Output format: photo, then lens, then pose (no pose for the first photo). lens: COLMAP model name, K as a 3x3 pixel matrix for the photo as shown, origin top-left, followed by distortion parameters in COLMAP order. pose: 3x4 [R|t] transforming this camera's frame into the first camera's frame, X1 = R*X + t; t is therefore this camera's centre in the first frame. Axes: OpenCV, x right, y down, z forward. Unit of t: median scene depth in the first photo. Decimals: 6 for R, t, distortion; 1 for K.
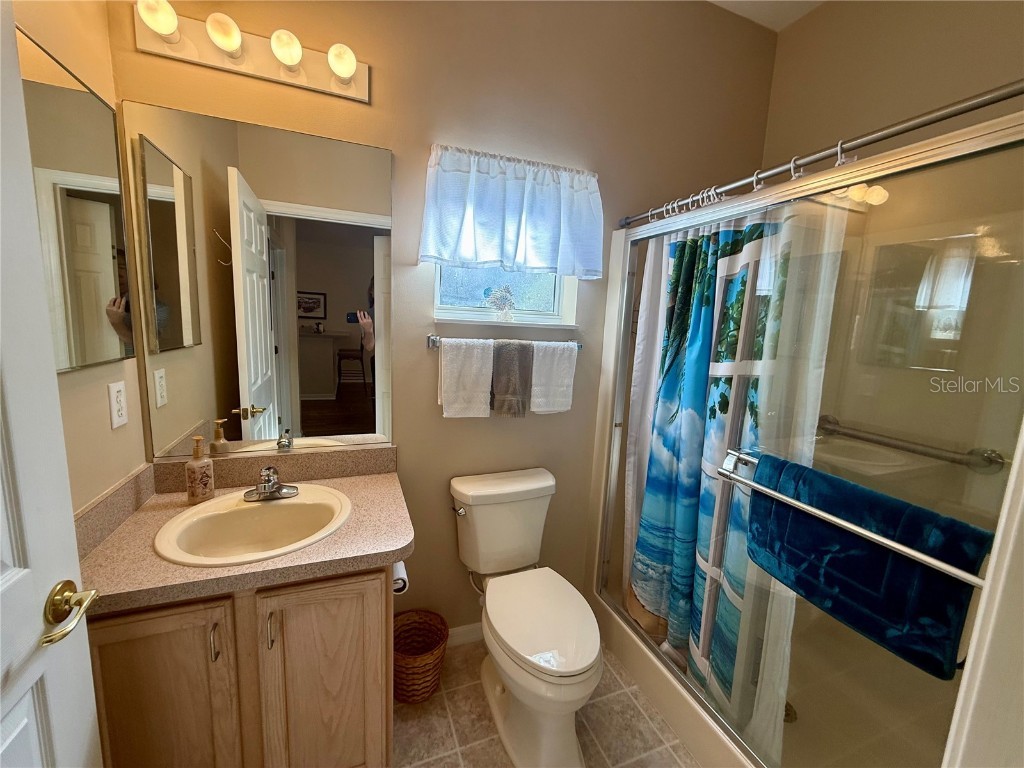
lens RADIAL K [[409.3, 0, 511.2], [0, 409.3, 381.2], [0, 0, 1]] dist [-0.000365, 0.000031]
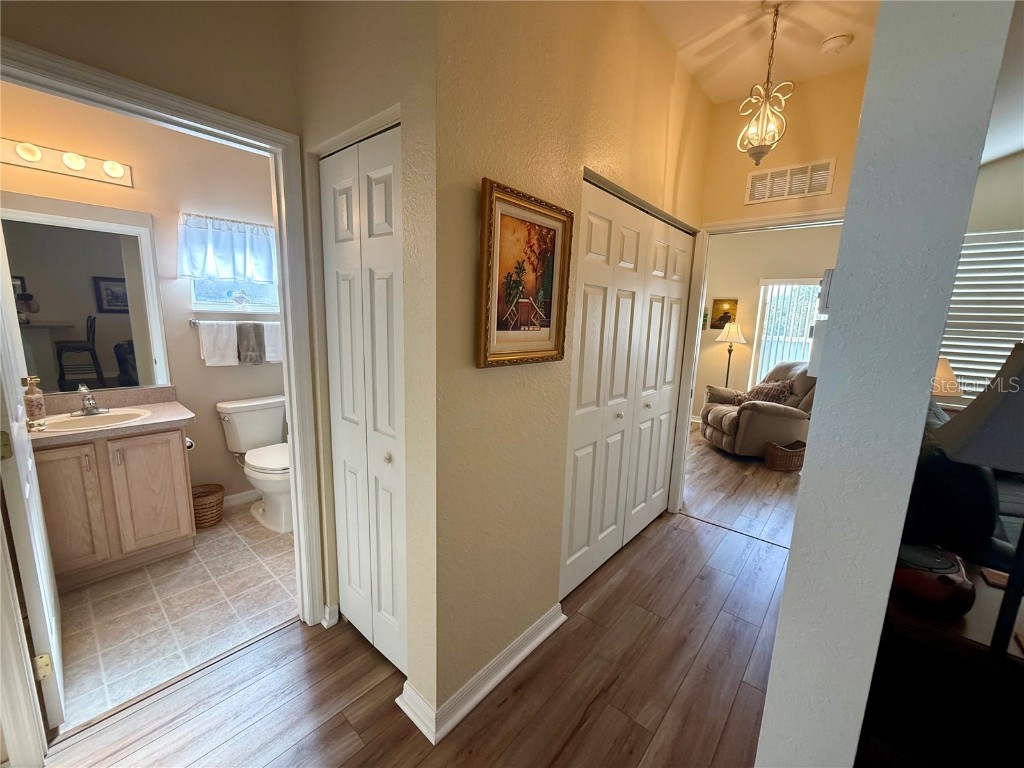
lens RADIAL K [[409.3, 0, 514.8], [0, 409.3, 384.9], [0, 0, 1]] dist [-0.000365, 0.000031]
pose [[0.885102, -0.094679, 0.455666, 0.200647], [0.072880, 0.995206, 0.065221, 0.151436], [-0.459656, -0.024518, 0.887758, -1.183740]]
